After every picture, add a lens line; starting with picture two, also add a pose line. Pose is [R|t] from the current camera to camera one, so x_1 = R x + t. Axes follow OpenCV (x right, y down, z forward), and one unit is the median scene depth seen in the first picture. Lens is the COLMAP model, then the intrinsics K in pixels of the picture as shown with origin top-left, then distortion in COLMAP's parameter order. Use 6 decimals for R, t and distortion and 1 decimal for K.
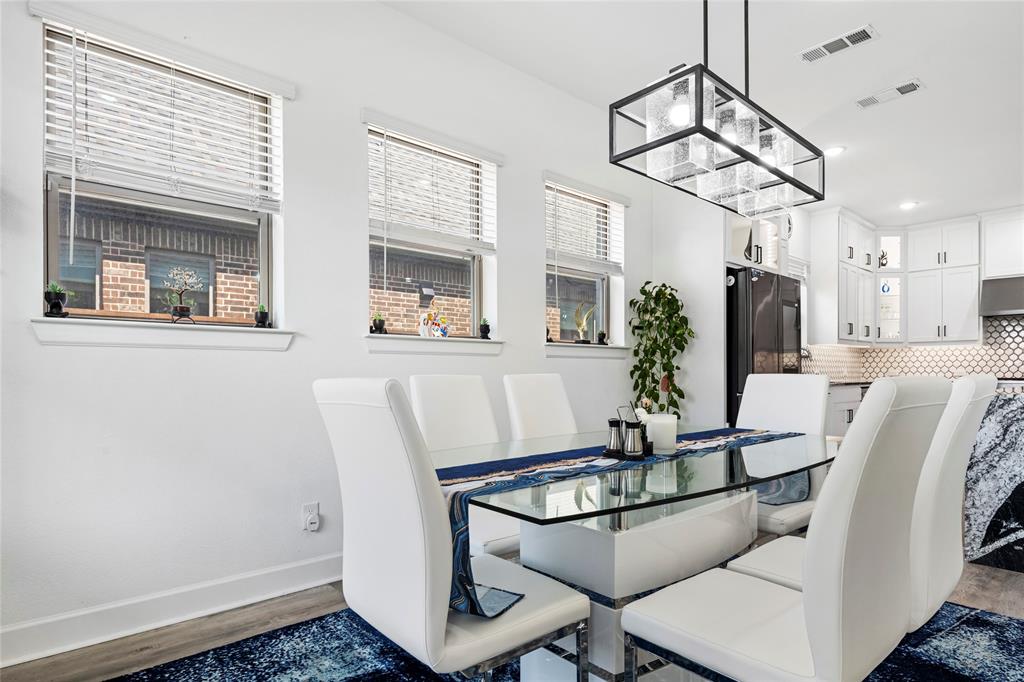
lens RADIAL K [[554.1, 0, 504.5], [0, 554.1, 370.4], [0, 0, 1]] dist [-0.001576, -0.004890]
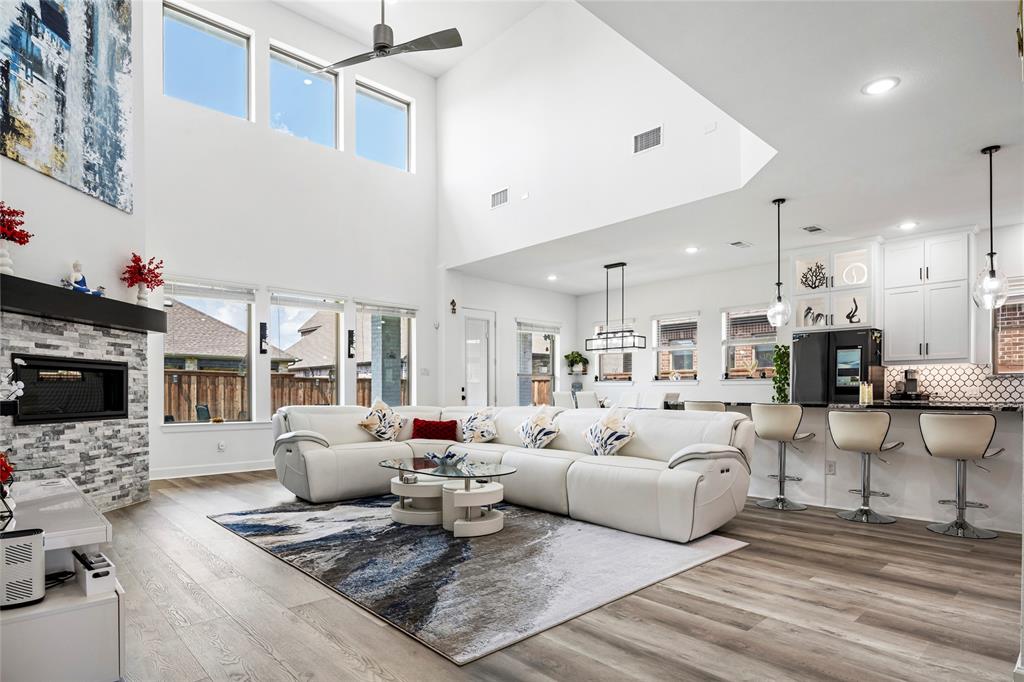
lens RADIAL K [[554.1, 0, 507.1], [0, 554.1, 398.1], [0, 0, 1]] dist [-0.001576, -0.004890]
pose [[0.019860, 0.010269, -0.999750, 1.339958], [0.001424, 0.999946, 0.010299, 0.002855], [0.999802, -0.001629, 0.019844, 0.007775]]
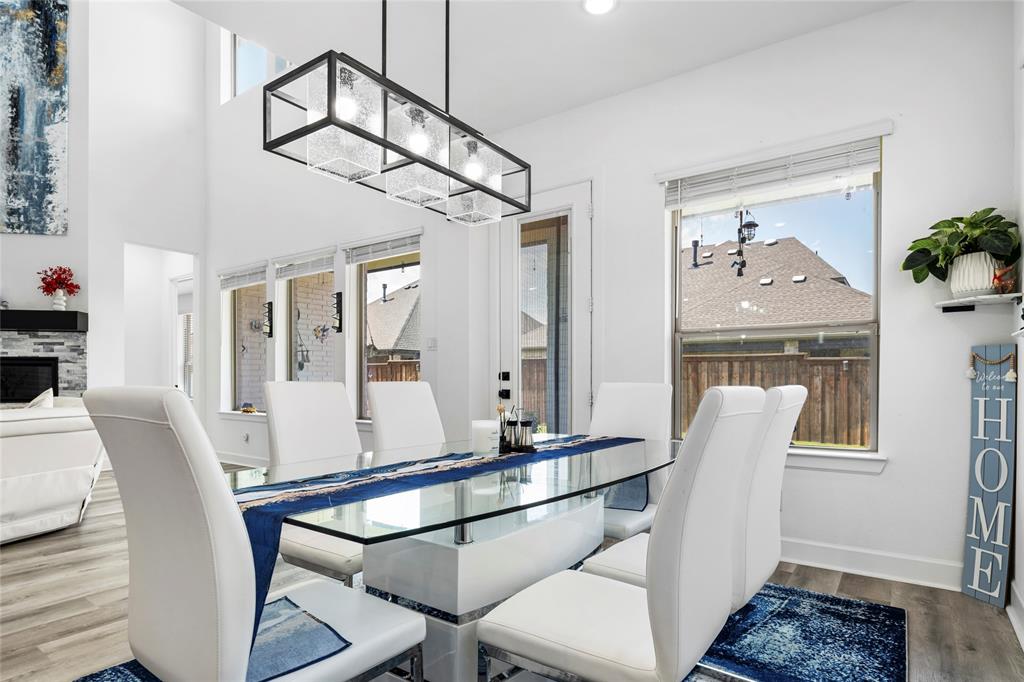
lens RADIAL K [[554.1, 0, 508.0], [0, 554.1, 384.2], [0, 0, 1]] dist [-0.001576, -0.004890]
pose [[-0.975609, 0.001283, -0.219513, 0.125468], [-0.000171, 0.999978, 0.006605, 0.000391], [0.219516, 0.006481, -0.975587, 0.537901]]
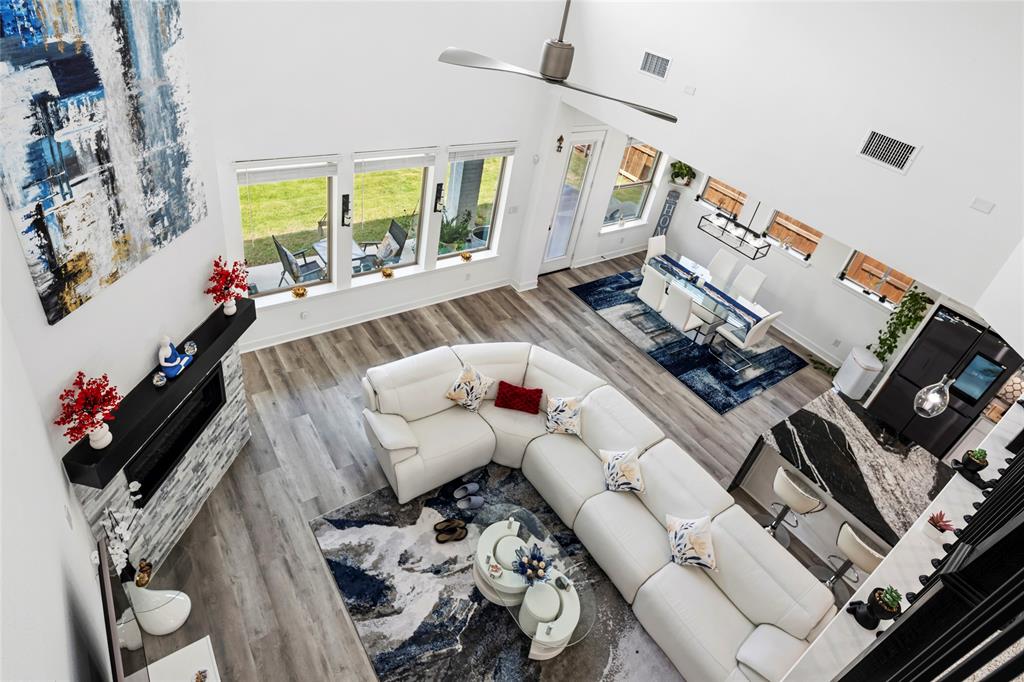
lens RADIAL K [[554.1, 0, 505.9], [0, 554.1, 272.4], [0, 0, 1]] dist [-0.001576, -0.004890]
pose [[-0.106026, 0.515732, -0.850164, 1.104417], [-0.166084, 0.833788, 0.526510, -0.537336], [0.980395, 0.197022, -0.002749, -0.141655]]
